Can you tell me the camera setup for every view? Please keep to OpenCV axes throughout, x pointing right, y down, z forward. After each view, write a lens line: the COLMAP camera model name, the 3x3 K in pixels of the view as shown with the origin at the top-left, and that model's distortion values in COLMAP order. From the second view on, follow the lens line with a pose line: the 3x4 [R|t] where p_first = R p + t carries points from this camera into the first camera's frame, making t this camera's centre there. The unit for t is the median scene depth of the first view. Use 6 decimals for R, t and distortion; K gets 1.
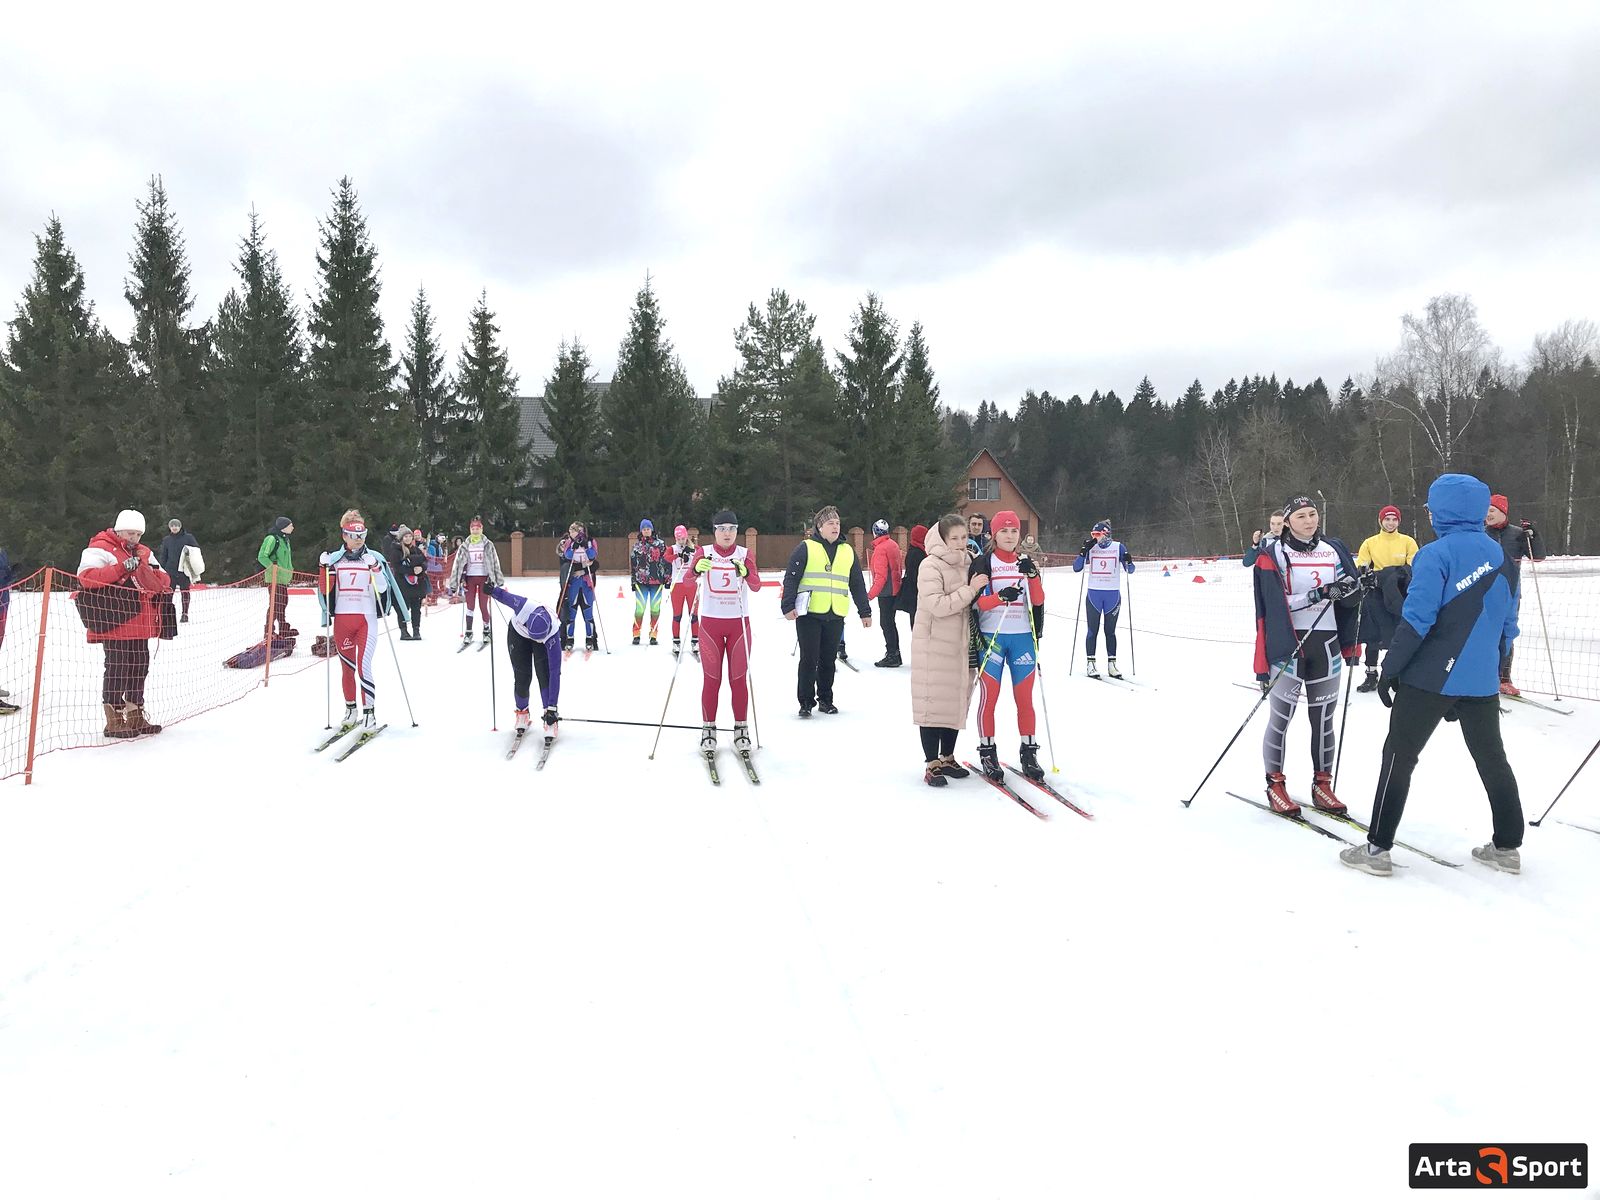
lens RADIAL K [[1304.0, 0, 802.0], [0, 1304.0, 595.6], [0, 0, 1]] dist [0.072332, -0.097337]
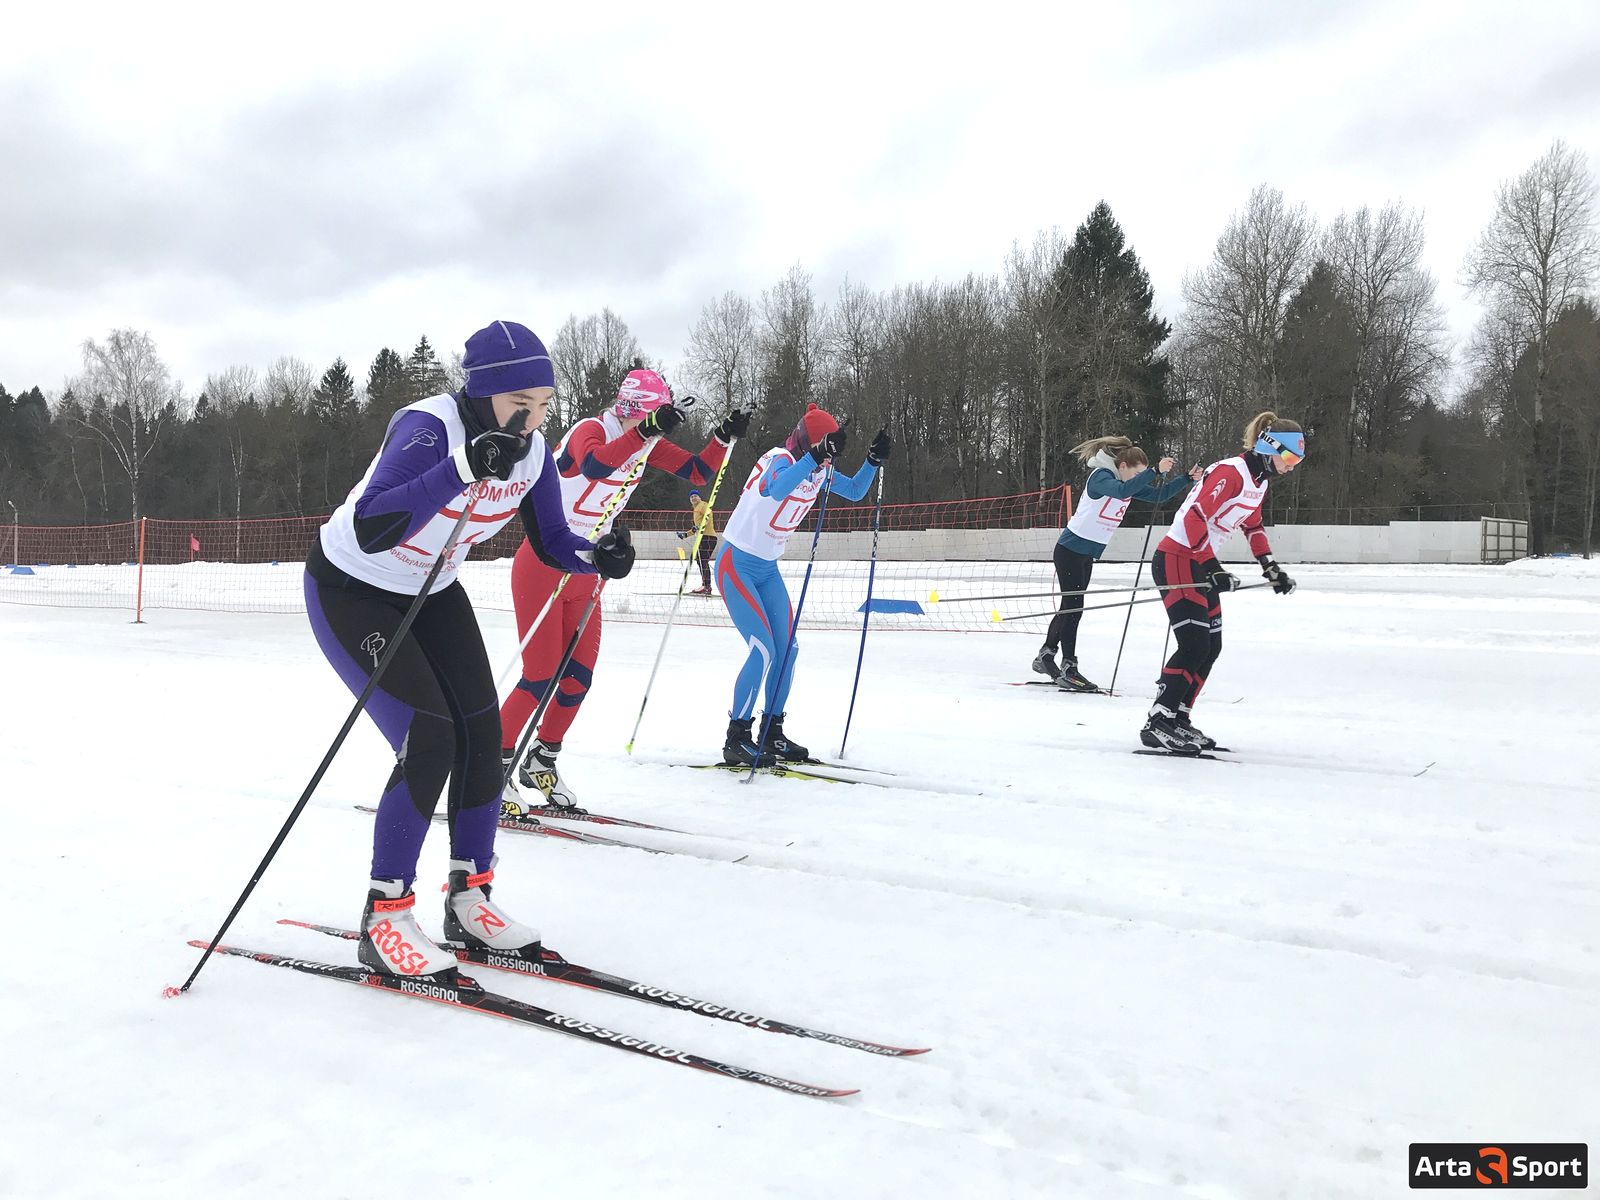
lens RADIAL K [[1300.3, 0, 800.6], [0, 1300.3, 605.6], [0, 0, 1]] dist [0.008799, 0.011734]
pose [[0.628726, -0.018021, 0.777418, -0.017589], [0.022529, 0.999734, 0.004955, 0.017423], [-0.777300, 0.014399, 0.628965, -0.185768]]
